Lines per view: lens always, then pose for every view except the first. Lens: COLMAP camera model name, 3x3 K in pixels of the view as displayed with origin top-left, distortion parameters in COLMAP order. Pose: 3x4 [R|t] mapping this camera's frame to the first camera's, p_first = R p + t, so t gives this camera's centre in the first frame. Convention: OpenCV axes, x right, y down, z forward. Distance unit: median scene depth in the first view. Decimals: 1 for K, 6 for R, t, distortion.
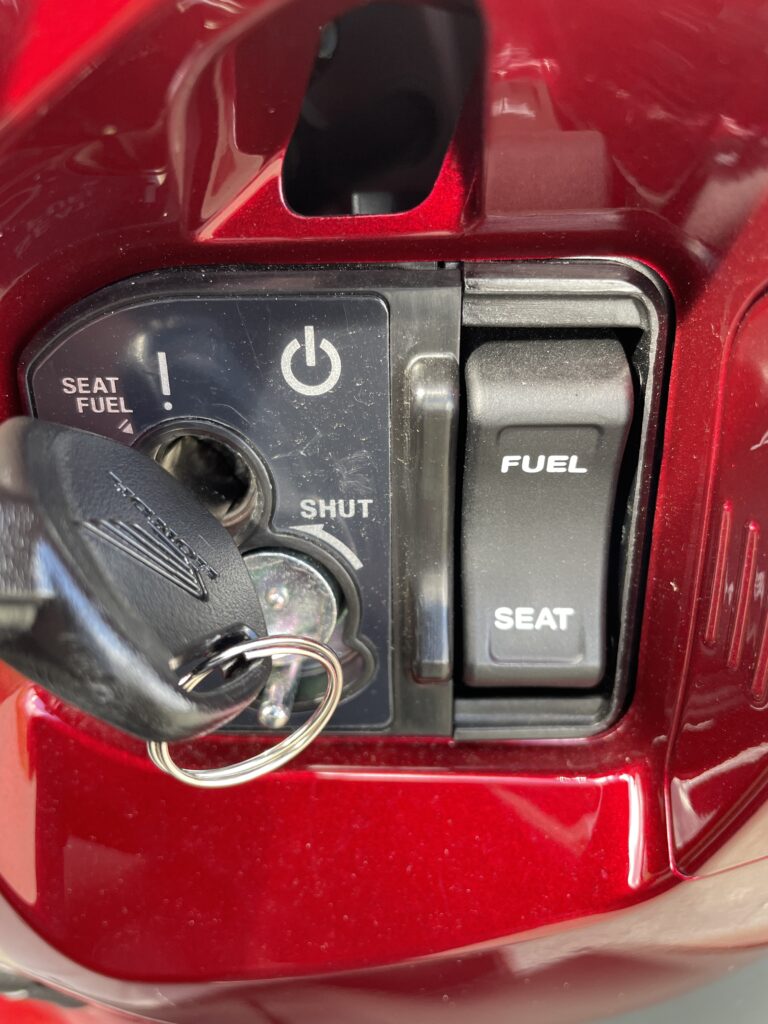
lens RADIAL K [[780.2, 0, 384.0], [0, 780.2, 512.0], [0, 0, 1]] dist [0.078752, -0.107190]
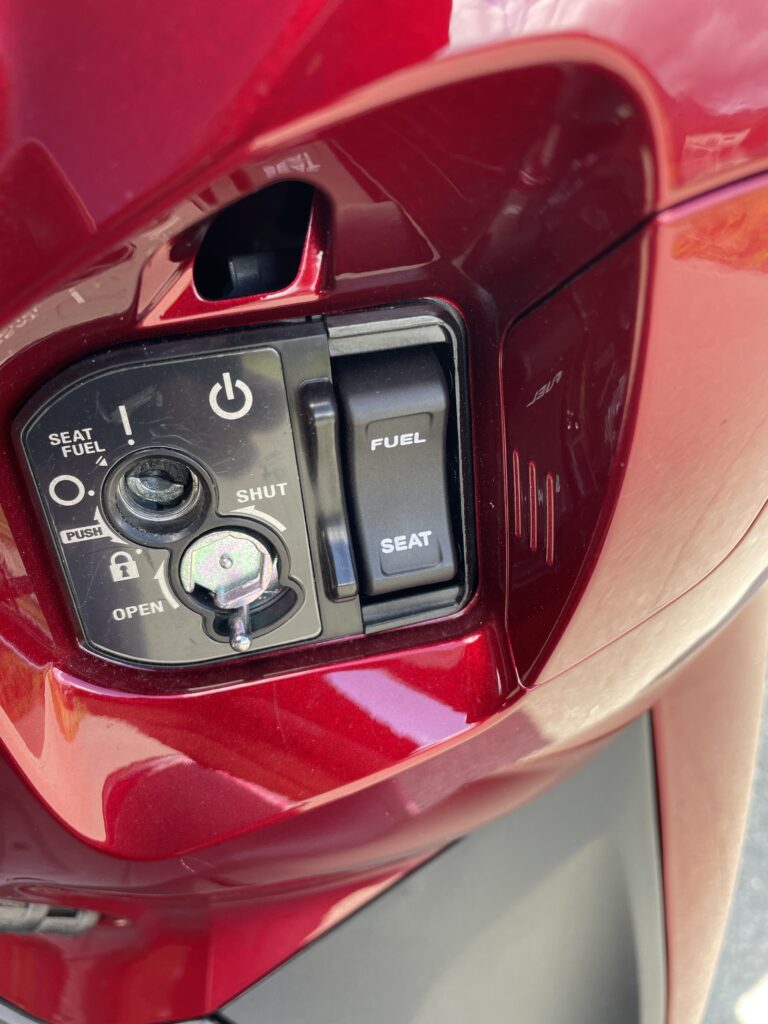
lens RADIAL K [[780.2, 0, 384.0], [0, 780.2, 512.0], [0, 0, 1]] dist [0.078752, -0.107190]
pose [[0.965755, -0.178868, 0.187945, -0.126580], [0.162253, 0.981620, 0.100478, -0.081083], [-0.202463, -0.066542, 0.977027, -0.462590]]
